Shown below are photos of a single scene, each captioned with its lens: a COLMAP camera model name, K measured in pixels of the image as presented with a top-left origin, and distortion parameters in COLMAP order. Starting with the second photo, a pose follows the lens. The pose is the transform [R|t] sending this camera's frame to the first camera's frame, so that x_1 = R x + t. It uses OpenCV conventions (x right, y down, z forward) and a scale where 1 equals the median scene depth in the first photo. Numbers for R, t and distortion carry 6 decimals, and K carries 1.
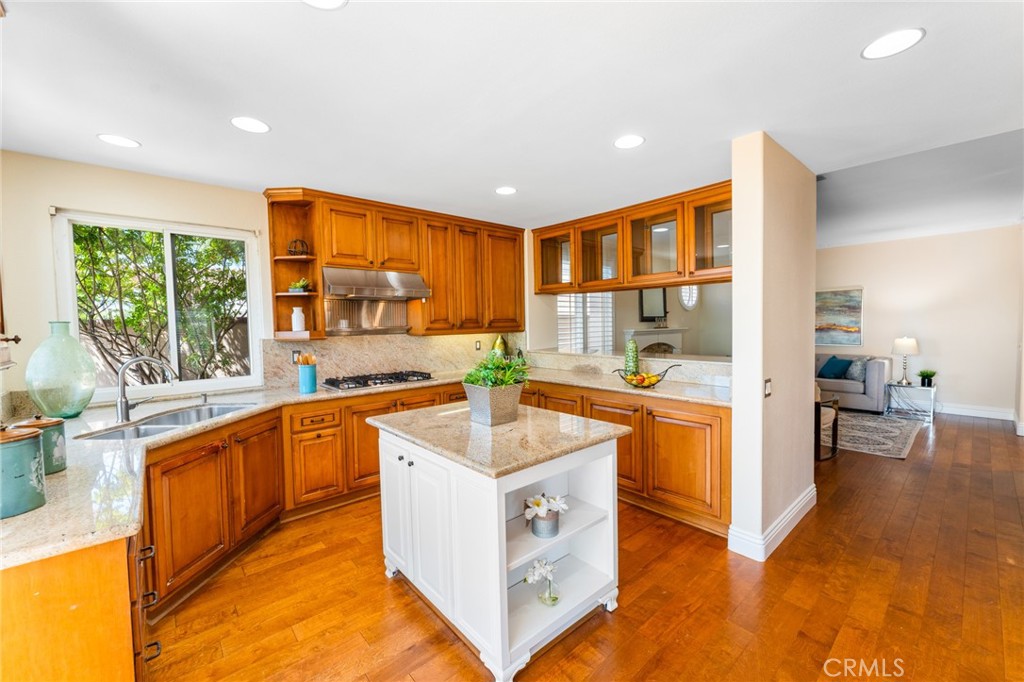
lens RADIAL K [[410.3, 0, 514.7], [0, 410.3, 346.3], [0, 0, 1]] dist [0.001255, 0.000303]
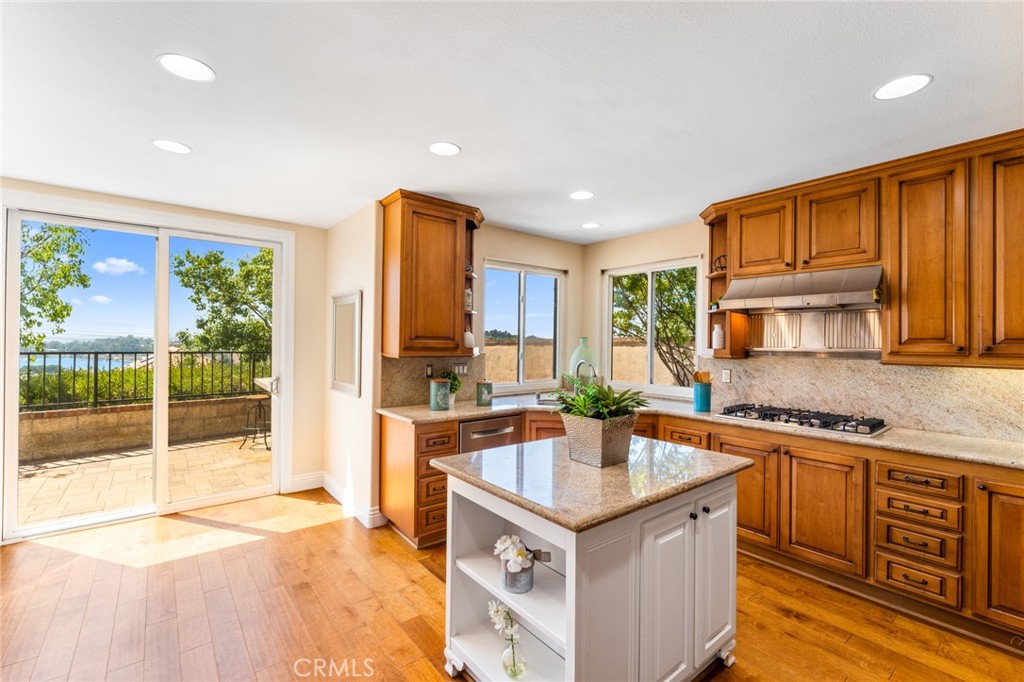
lens RADIAL K [[440.7, 0, 507.4], [0, 440.7, 339.5], [0, 0, 1]] dist [0.000270, 0.000052]
pose [[-0.048909, 0.009743, -0.998756, 0.535473], [-0.068762, 0.997547, 0.013099, -0.037570], [0.996433, 0.069317, -0.048119, 0.550645]]
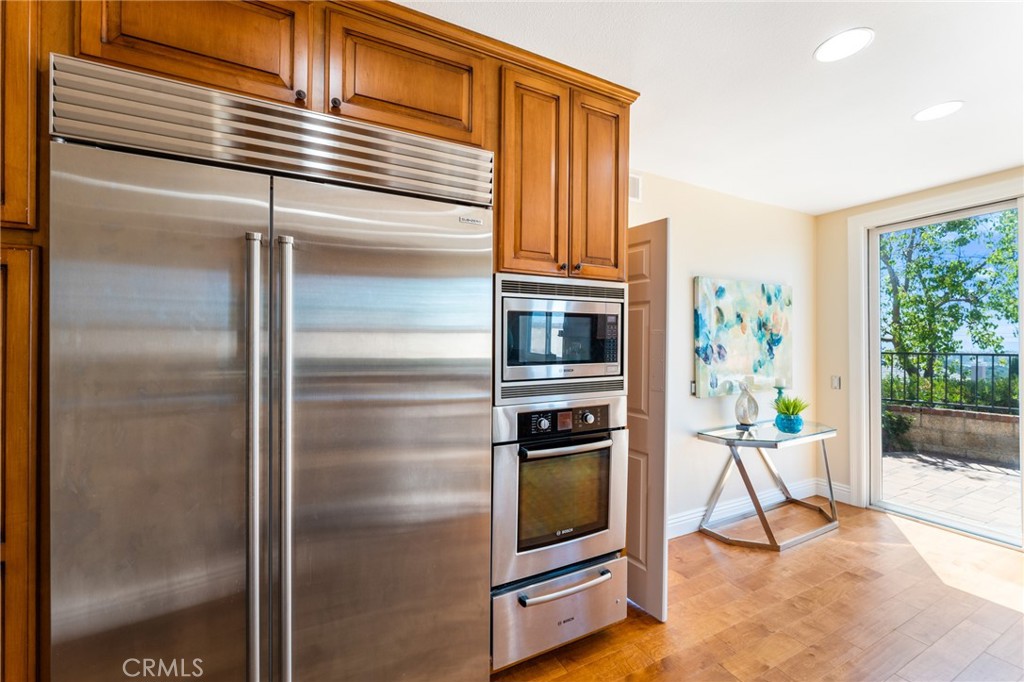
lens RADIAL K [[419.9, 0, 507.4], [0, 419.9, 342.5], [0, 0, 1]] dist [-0.008988, 0.000167]
pose [[-0.966967, 0.015540, 0.254426, 0.291460], [0.029269, 0.998307, 0.050261, -0.021465], [-0.253214, 0.056047, -0.965785, 0.701345]]
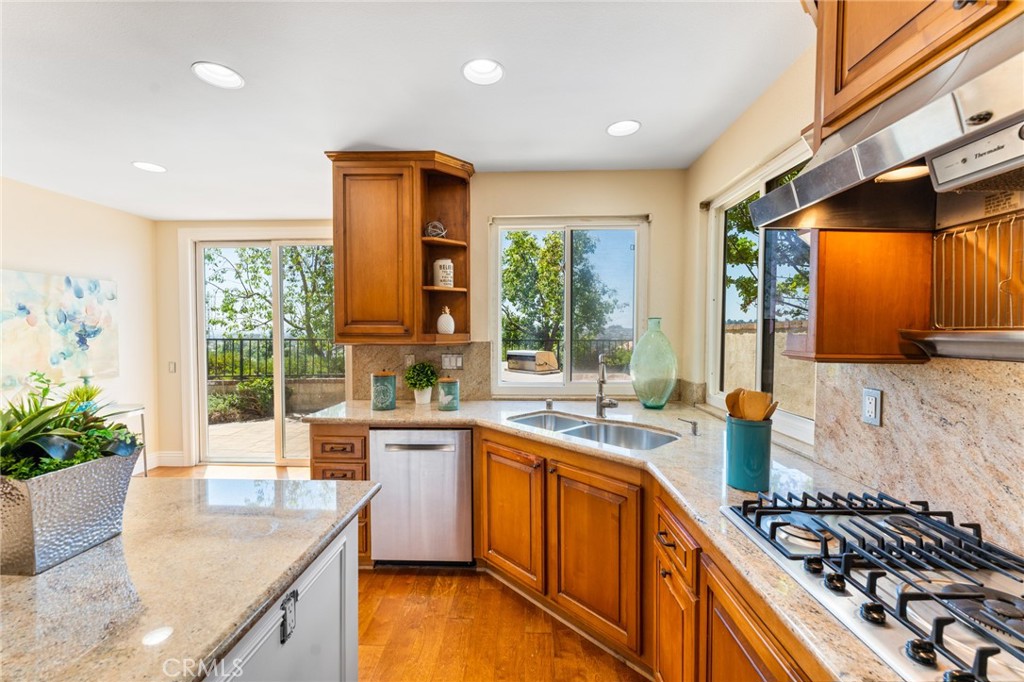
lens RADIAL K [[410.0, 0, 510.2], [0, 410.0, 341.3], [0, 0, 1]] dist [0.001447, 0.000484]
pose [[-0.688946, 0.036313, -0.723902, -0.053311], [-0.031770, 0.996271, 0.080211, -0.051070], [0.724116, 0.078260, -0.685224, 1.042017]]
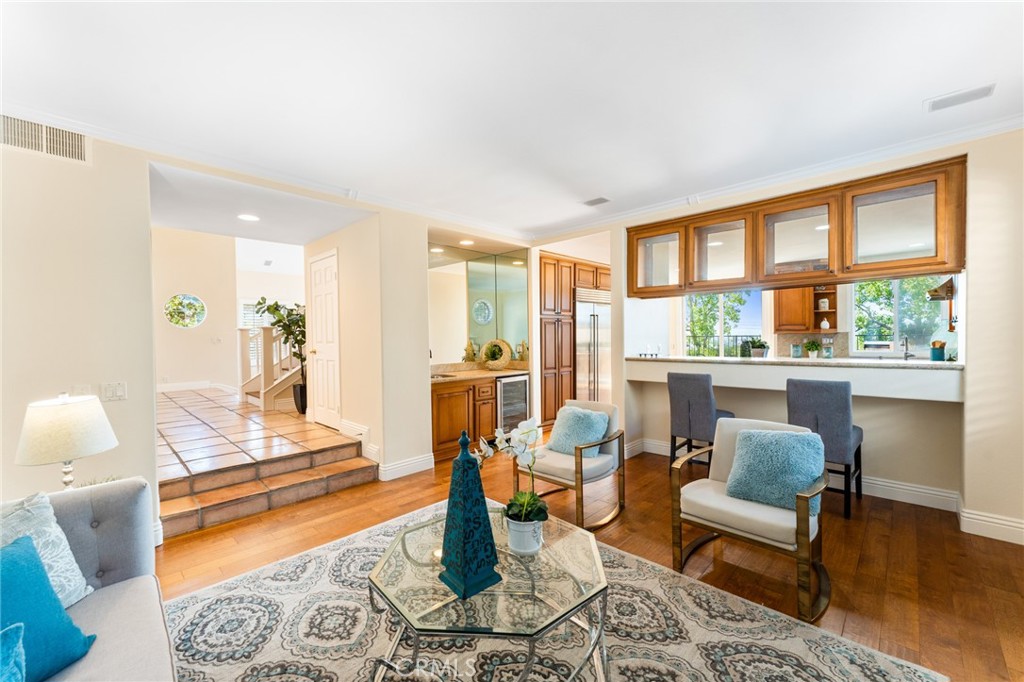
lens RADIAL K [[408.9, 0, 508.3], [0, 408.9, 340.9], [0, 0, 1]] dist [-0.000515, 0.000224]
pose [[-0.997206, 0.034575, -0.066223, 1.105483], [0.029642, 0.996813, 0.074068, -0.130954], [0.068573, 0.071898, -0.995052, 2.259471]]
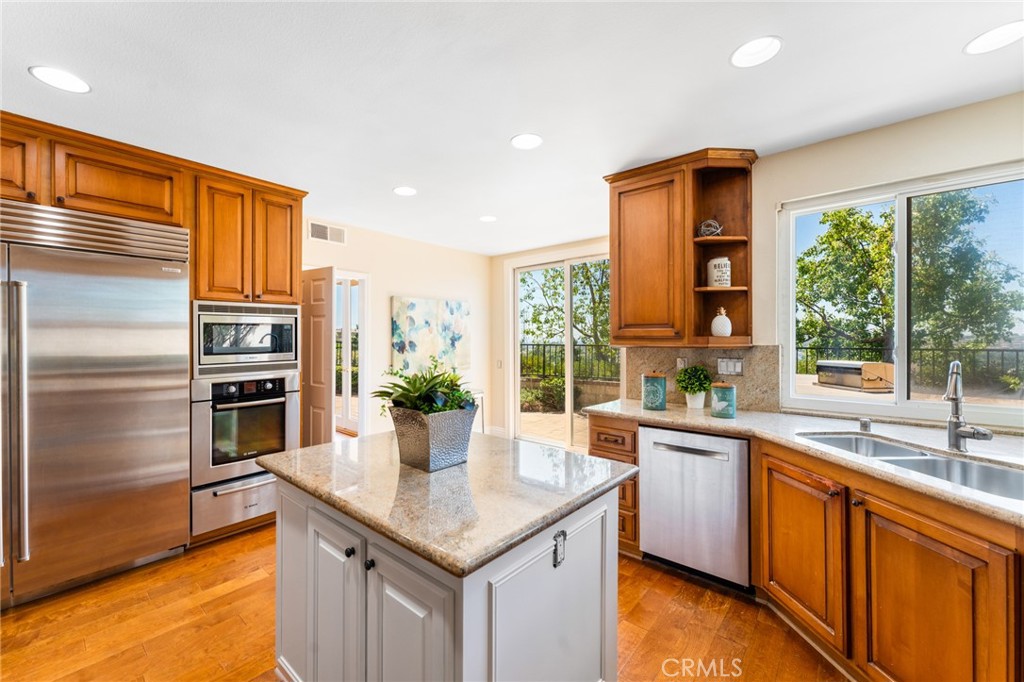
lens RADIAL K [[408.9, 0, 508.3], [0, 408.9, 340.9], [0, 0, 1]] dist [-0.000515, 0.000224]
pose [[-0.990279, 0.020418, -0.137587, -0.055040], [0.011419, 0.997762, 0.065882, -0.043310], [0.138624, 0.063670, -0.988296, 1.090892]]
